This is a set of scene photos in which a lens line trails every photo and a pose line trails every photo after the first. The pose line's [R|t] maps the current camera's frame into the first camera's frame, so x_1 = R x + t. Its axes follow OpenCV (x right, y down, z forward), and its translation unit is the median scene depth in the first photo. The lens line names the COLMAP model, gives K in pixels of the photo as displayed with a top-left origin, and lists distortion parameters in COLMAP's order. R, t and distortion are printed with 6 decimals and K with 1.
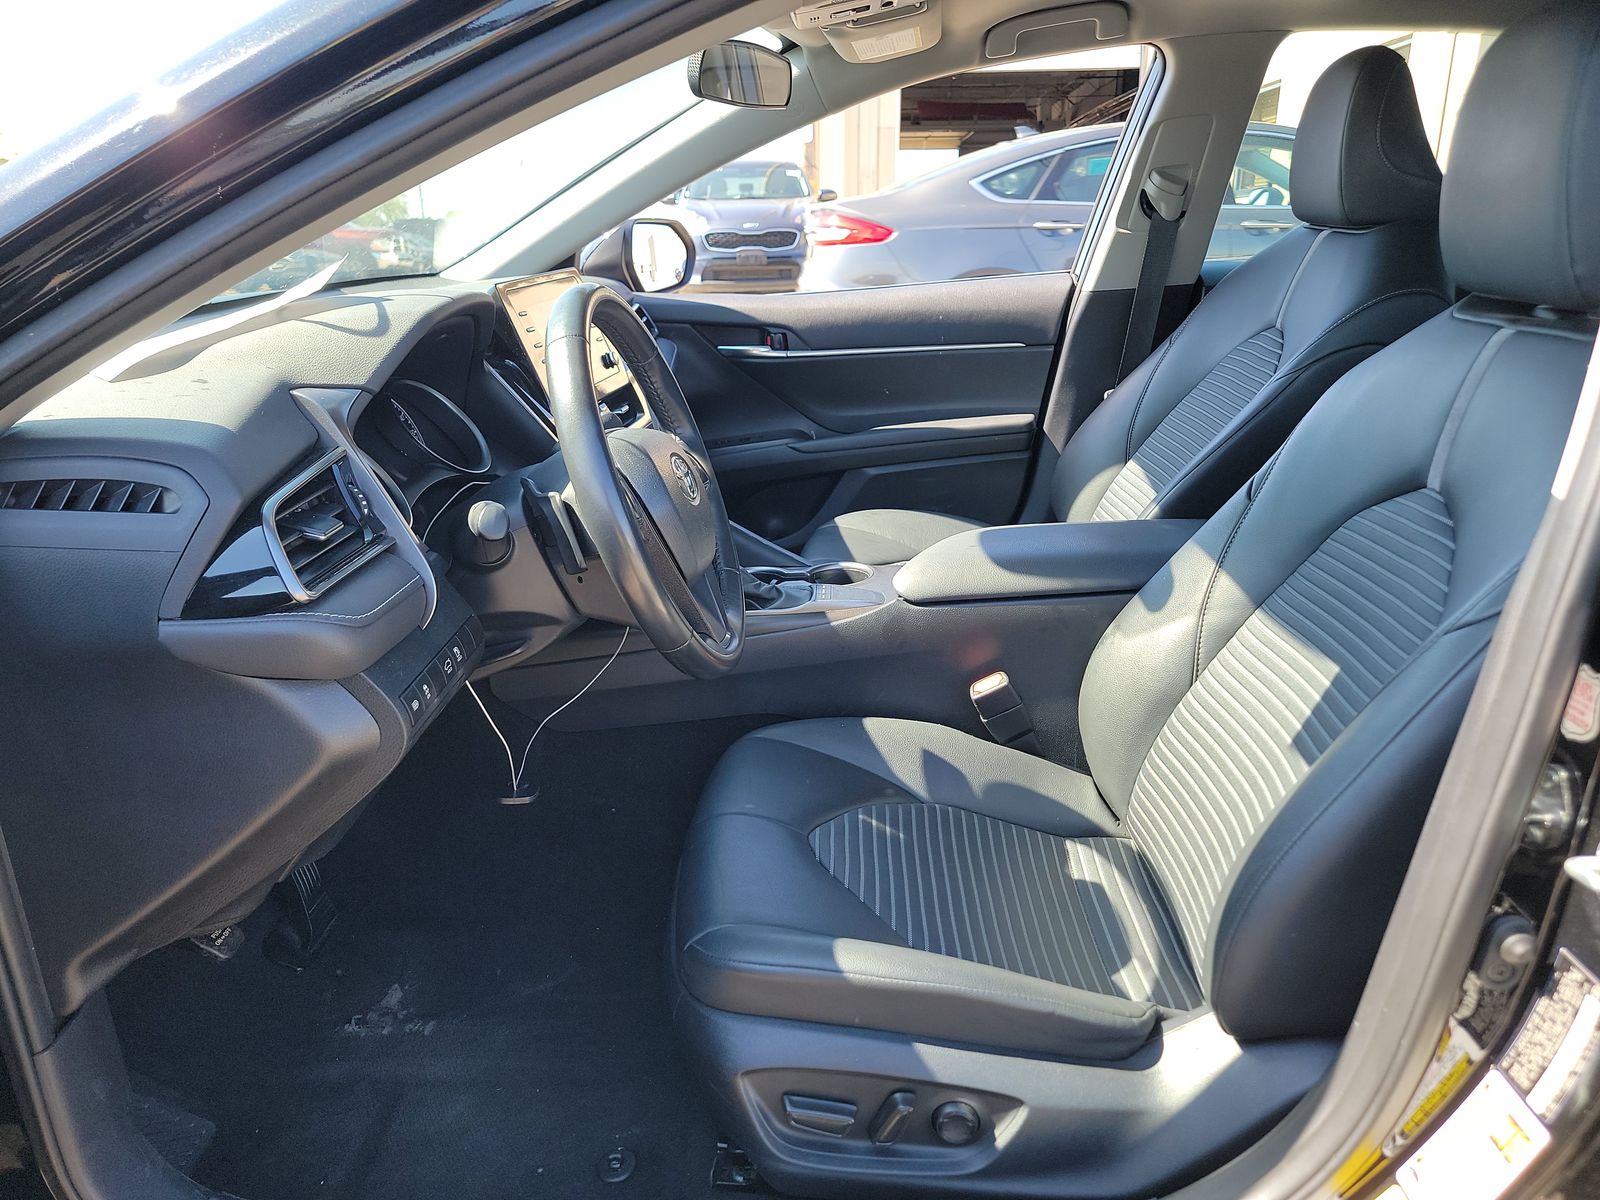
lens RADIAL K [[1128.0, 0, 762.0], [0, 1128.0, 603.1], [0, 0, 1]] dist [0.009141, -0.007626]
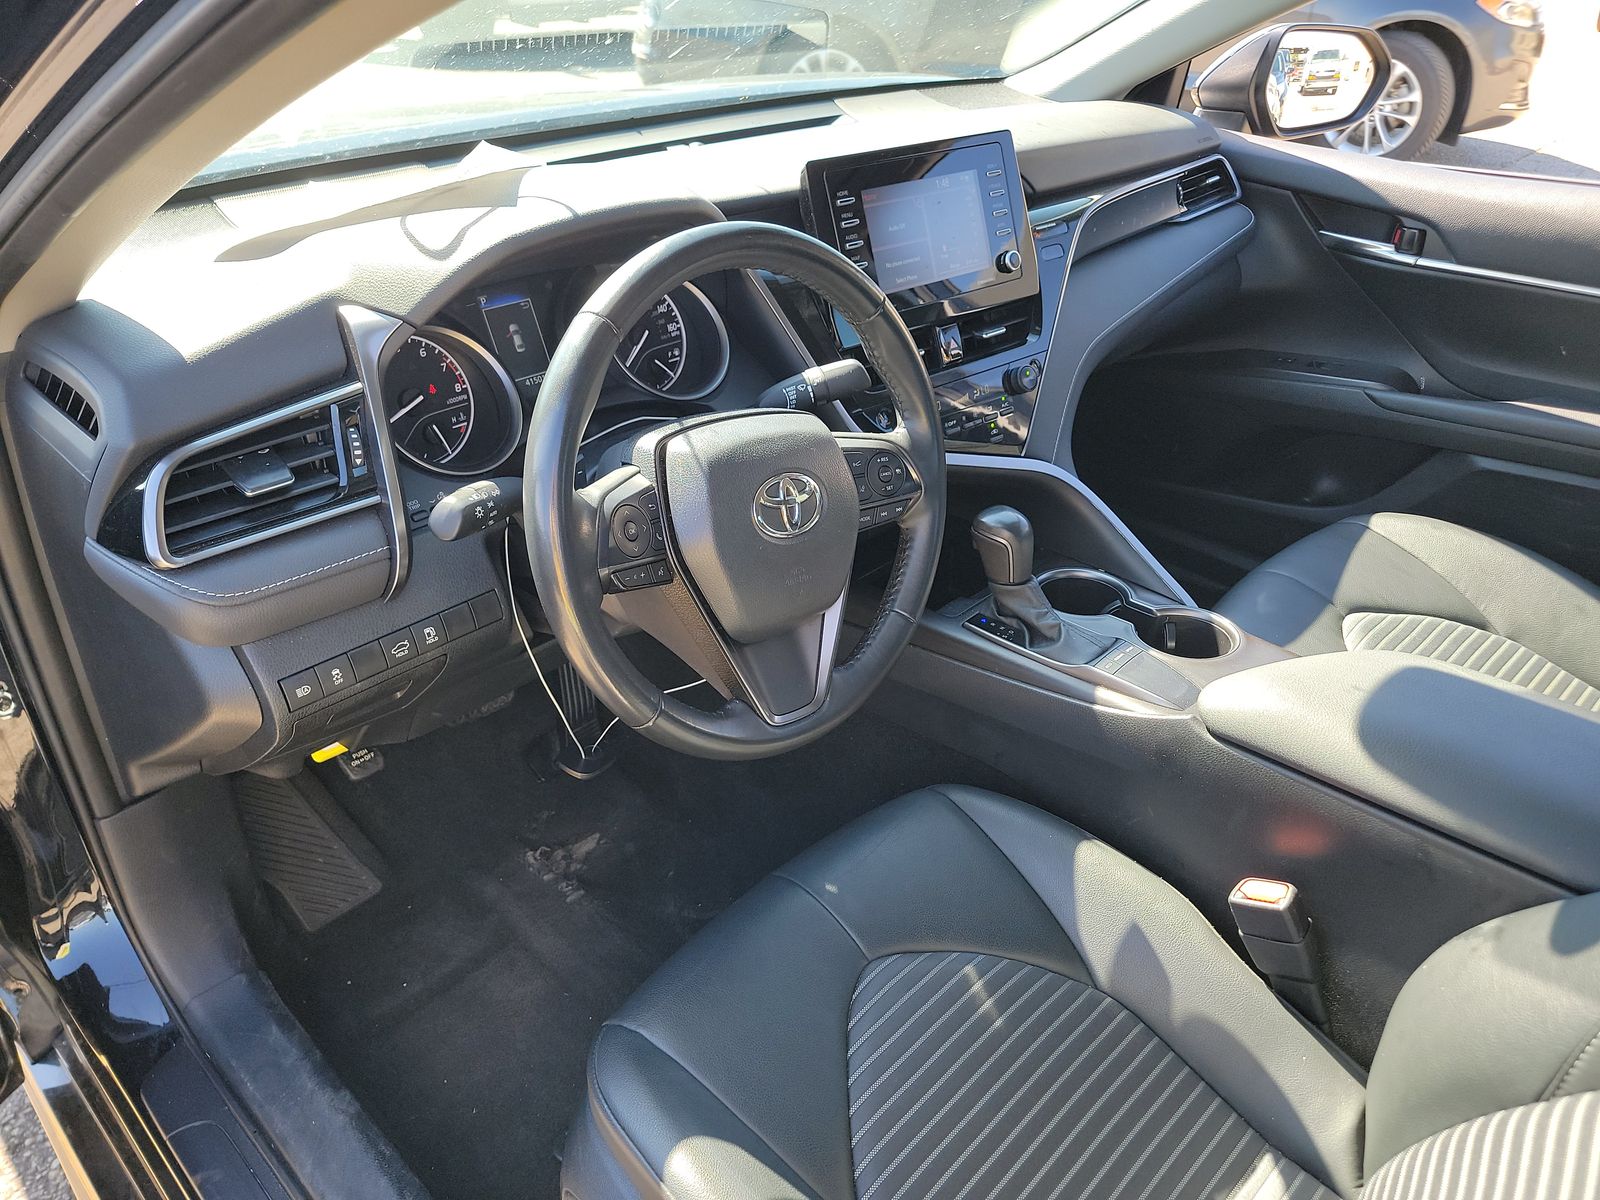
lens RADIAL K [[1106.1, 0, 800.0], [0, 1106.1, 600.0], [0, 0, 1]] dist [-0.010802, -0.005515]
pose [[0.743172, 0.384352, -0.547694, 0.207780], [-0.245823, 0.918148, 0.310765, -0.160822], [0.622307, -0.096316, 0.776825, 0.243710]]
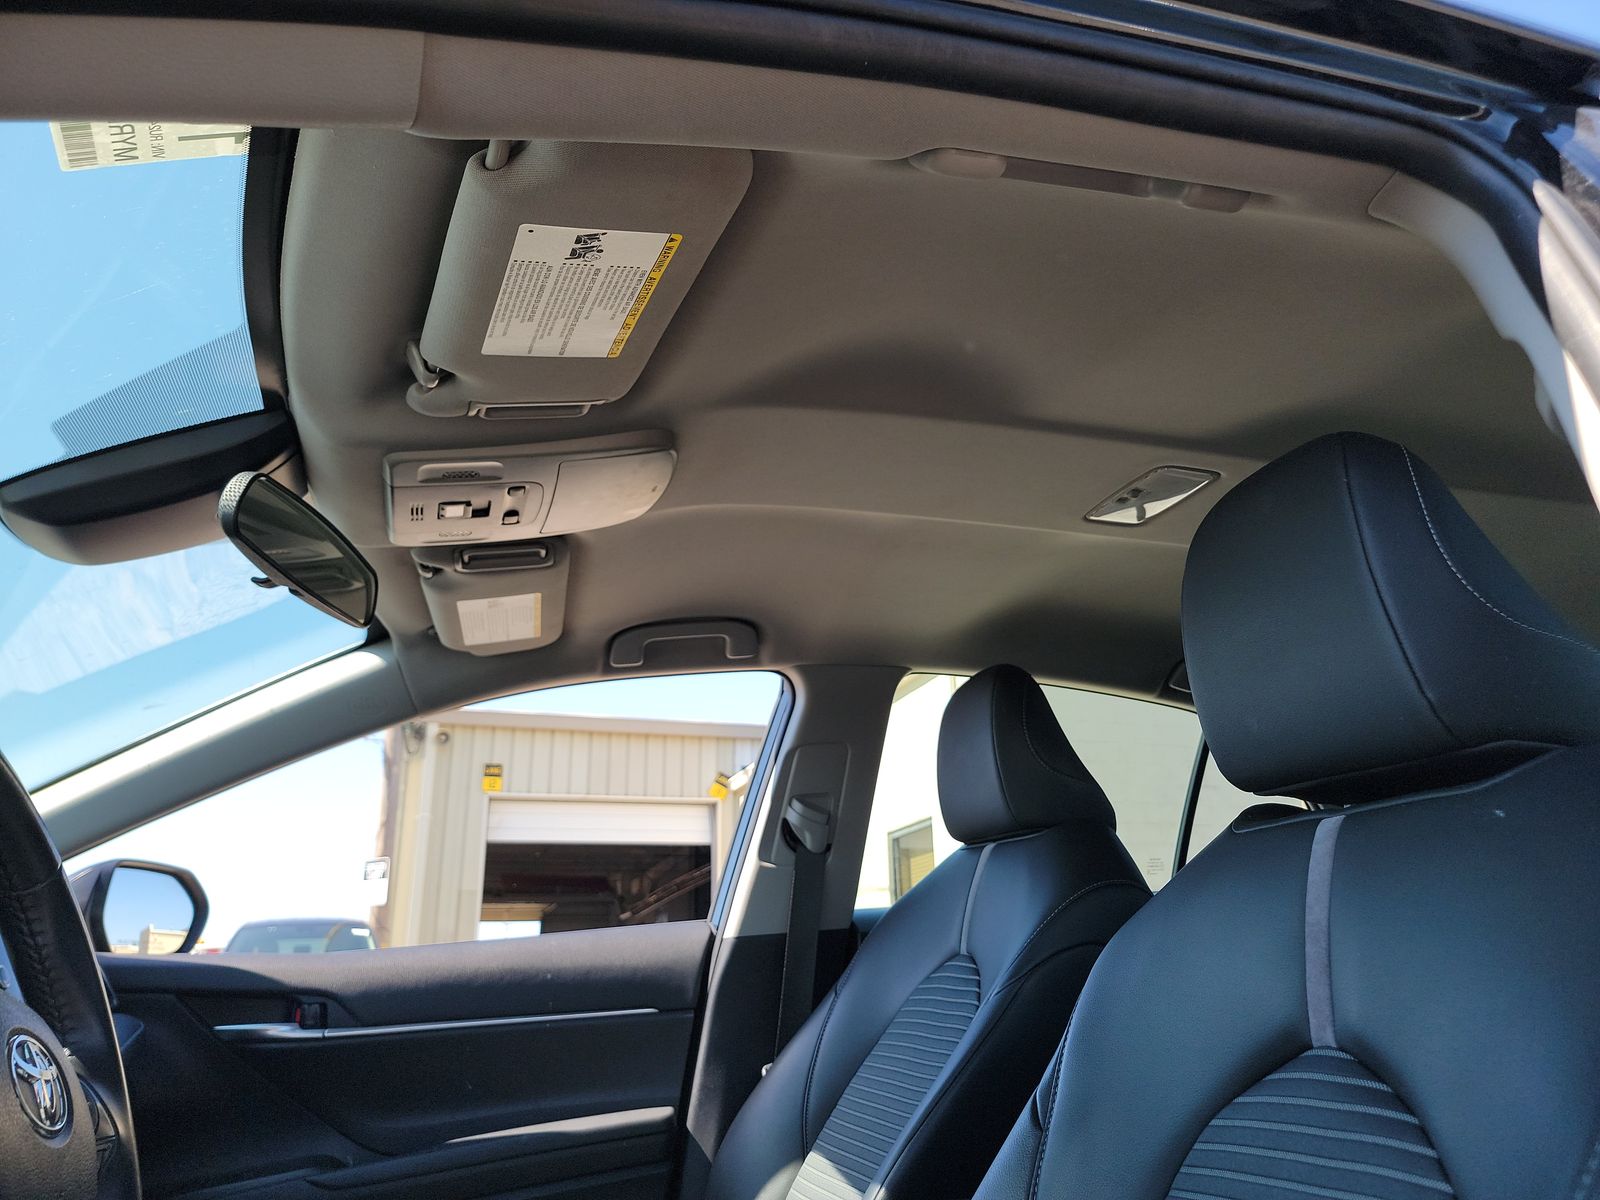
lens RADIAL K [[1103.9, 0, 806.8], [0, 1103.9, 597.0], [0, 0, 1]] dist [0.039551, 0.000068]
pose [[0.924959, 0.128568, 0.357662, 0.017850], [0.127313, 0.781870, -0.610304, 0.031436], [-0.358110, 0.610041, 0.706829, 0.259365]]
